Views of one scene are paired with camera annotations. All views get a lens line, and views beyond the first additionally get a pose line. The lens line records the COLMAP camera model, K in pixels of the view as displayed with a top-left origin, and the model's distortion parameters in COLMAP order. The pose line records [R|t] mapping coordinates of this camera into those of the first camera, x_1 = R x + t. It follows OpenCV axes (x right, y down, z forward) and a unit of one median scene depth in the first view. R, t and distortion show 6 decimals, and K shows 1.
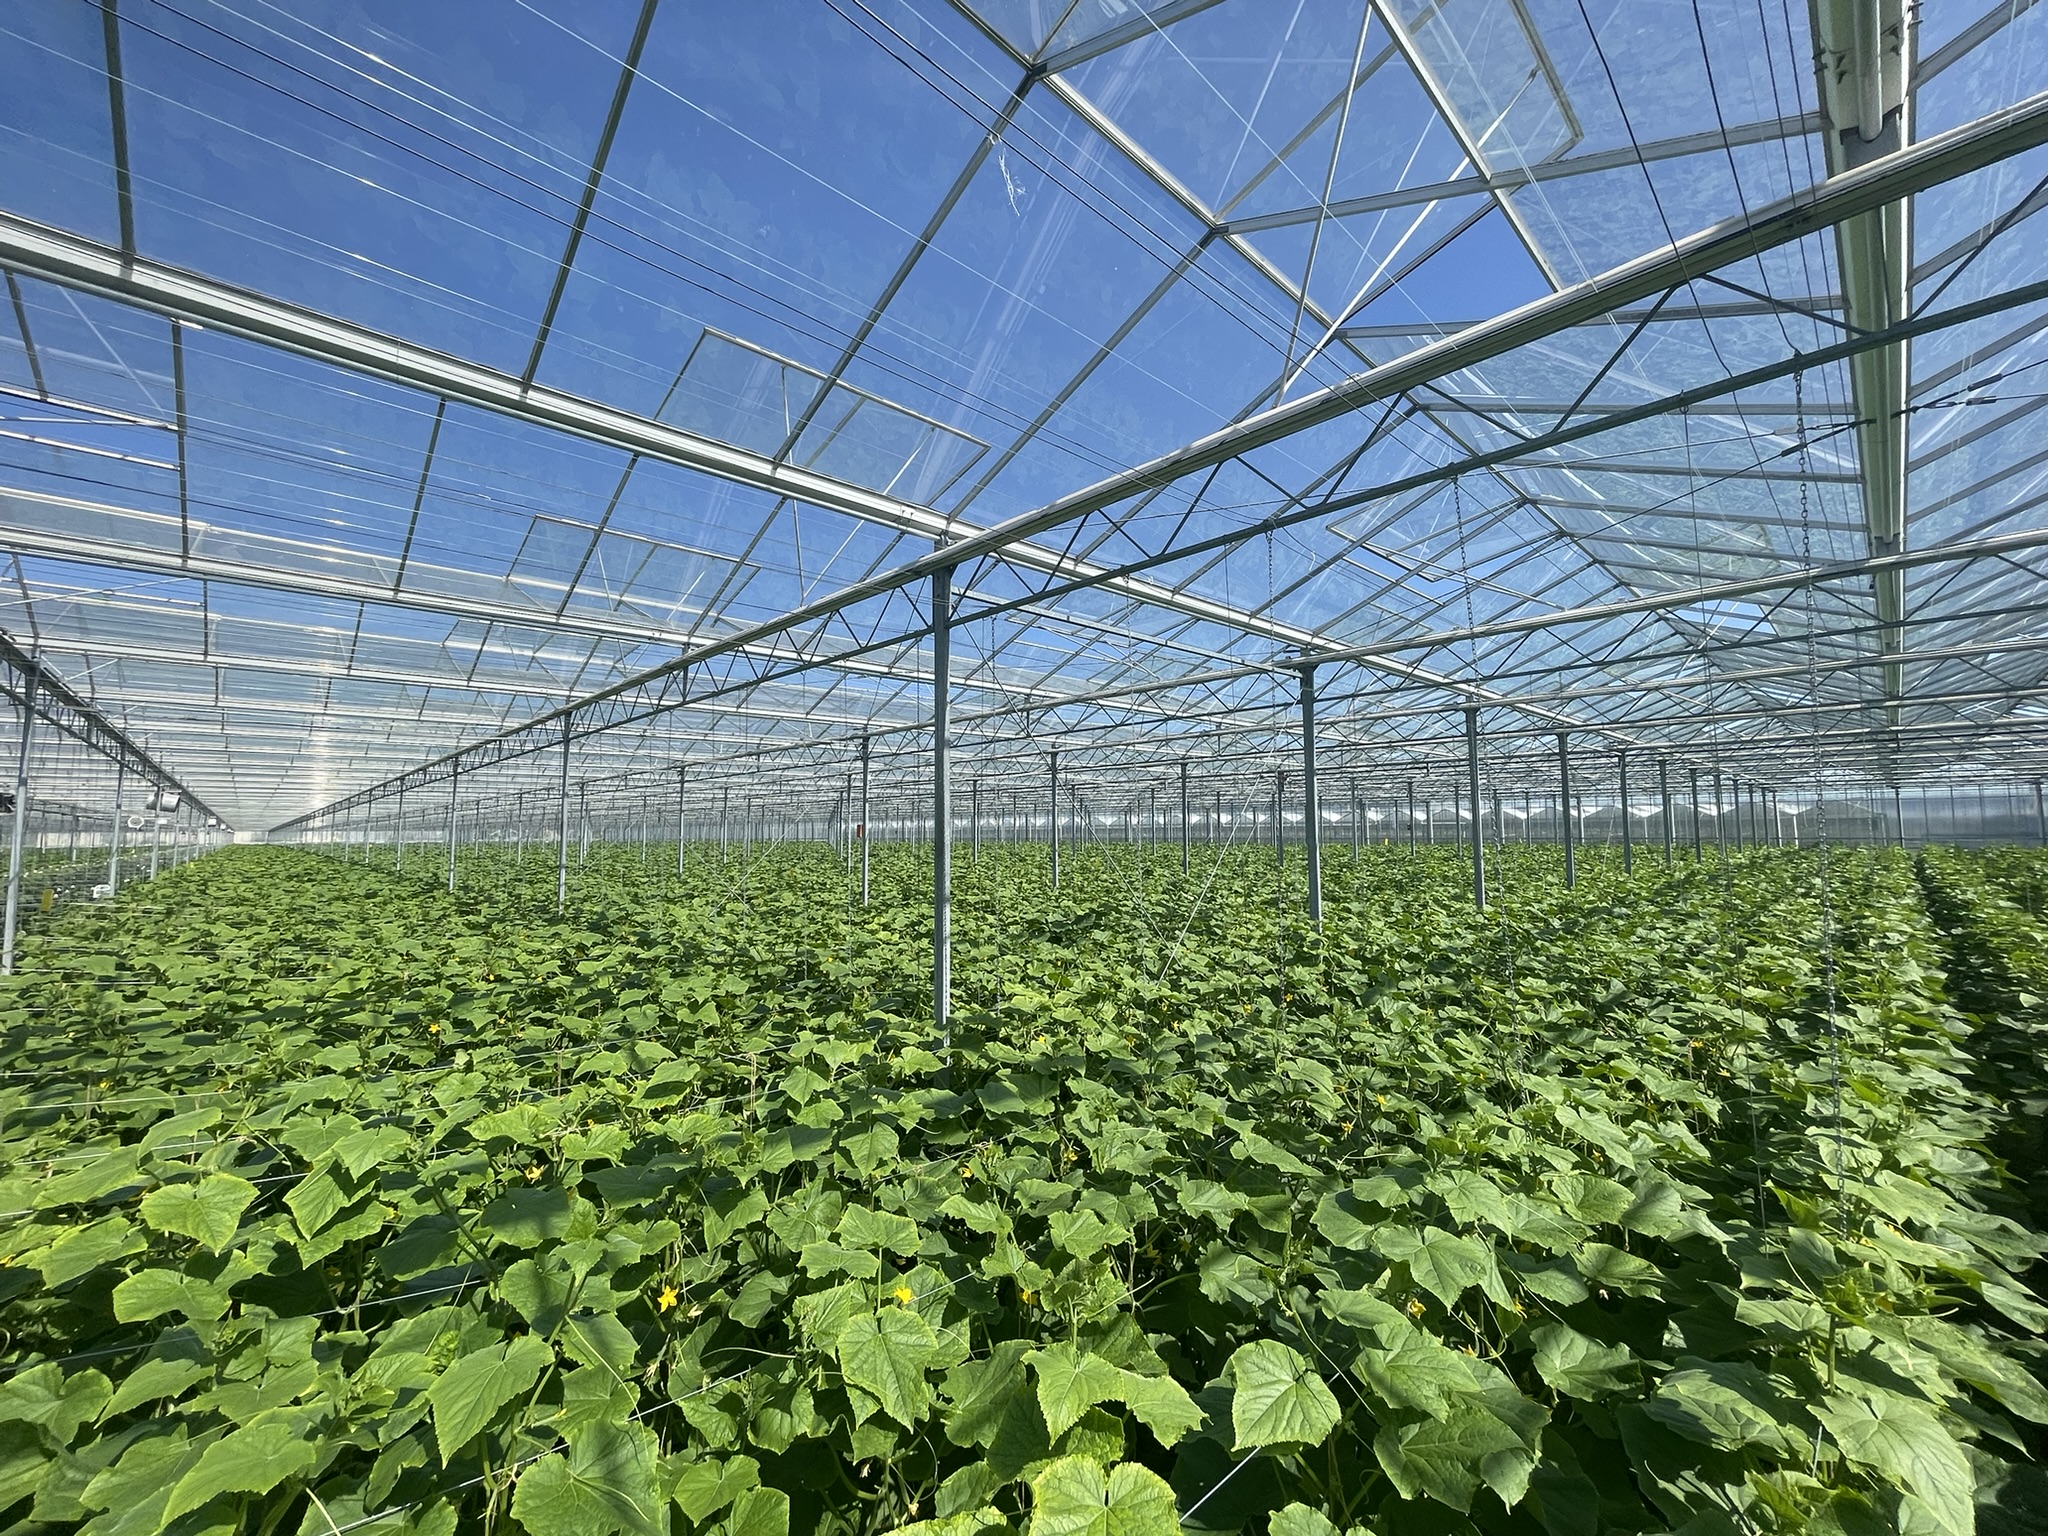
lens RADIAL K [[823.3, 0, 1031.3], [0, 823.3, 765.9], [0, 0, 1]] dist [0.000311, 0.000372]
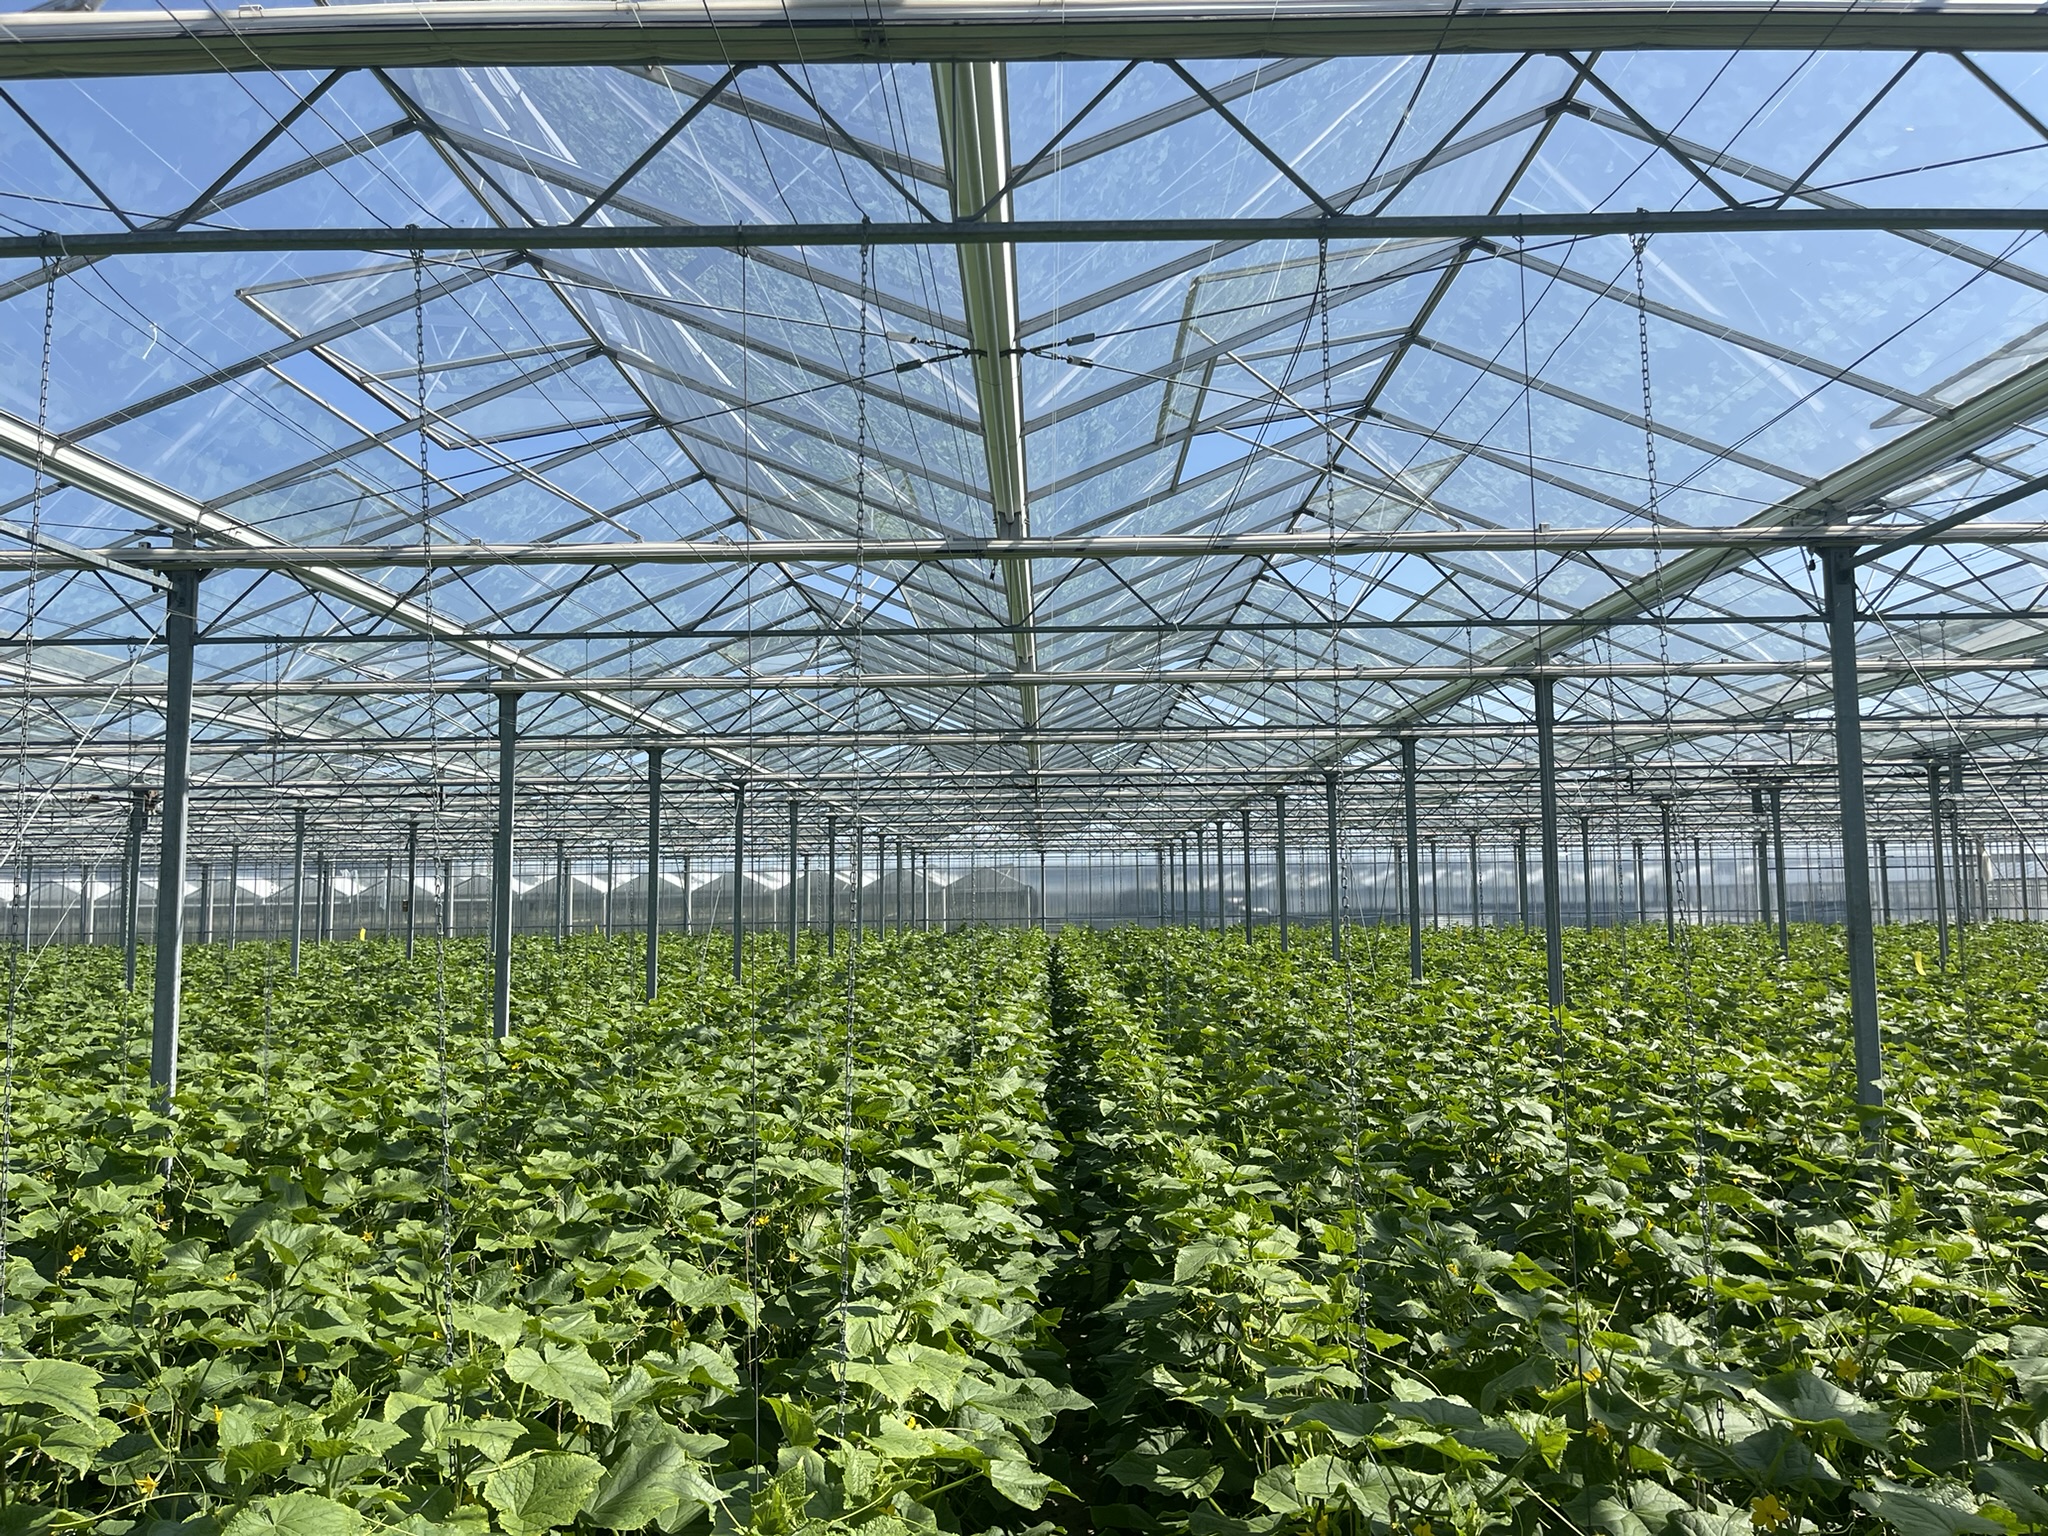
lens RADIAL K [[1550.9, 0, 1043.8], [0, 1550.9, 761.3], [0, 0, 1]] dist [0.081106, -0.114115]
pose [[0.692356, 0.064899, 0.718632, 0.025979], [-0.050323, 0.997865, -0.041634, 0.007428], [-0.719799, -0.007338, 0.694143, -0.020976]]
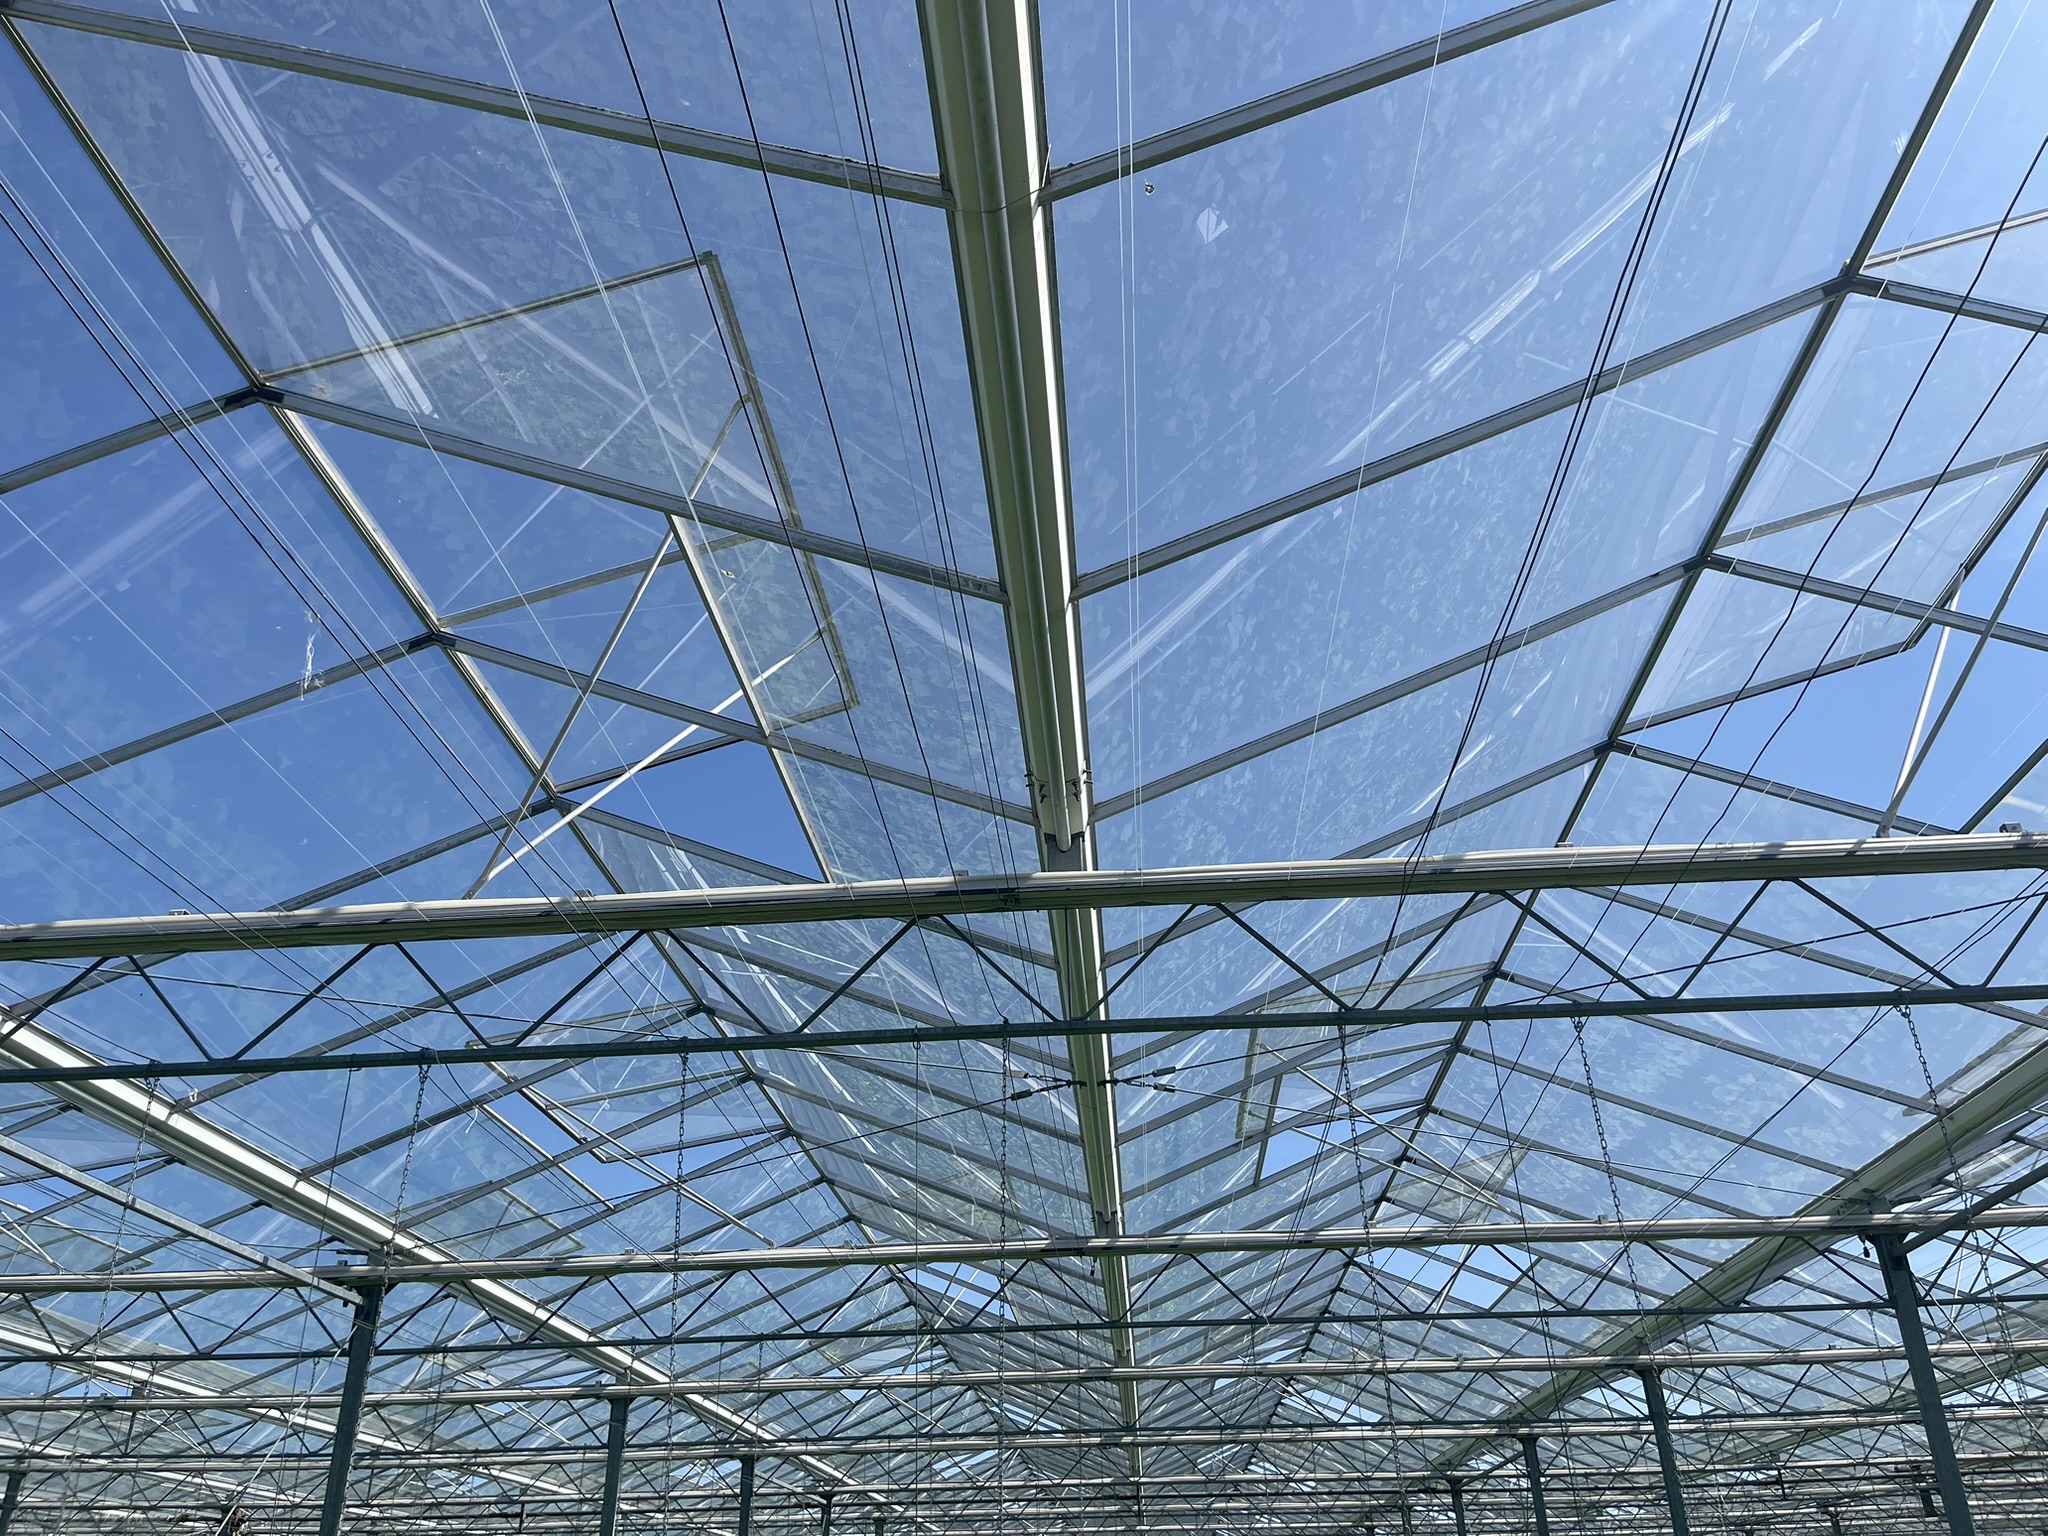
lens RADIAL K [[1550.9, 0, 1043.8], [0, 1550.9, 761.3], [0, 0, 1]] dist [0.081106, -0.114115]
pose [[0.734006, 0.331220, 0.592898, -0.083639], [-0.042508, 0.893704, -0.446640, 0.018798], [-0.677811, 0.302633, 0.670064, -0.125675]]
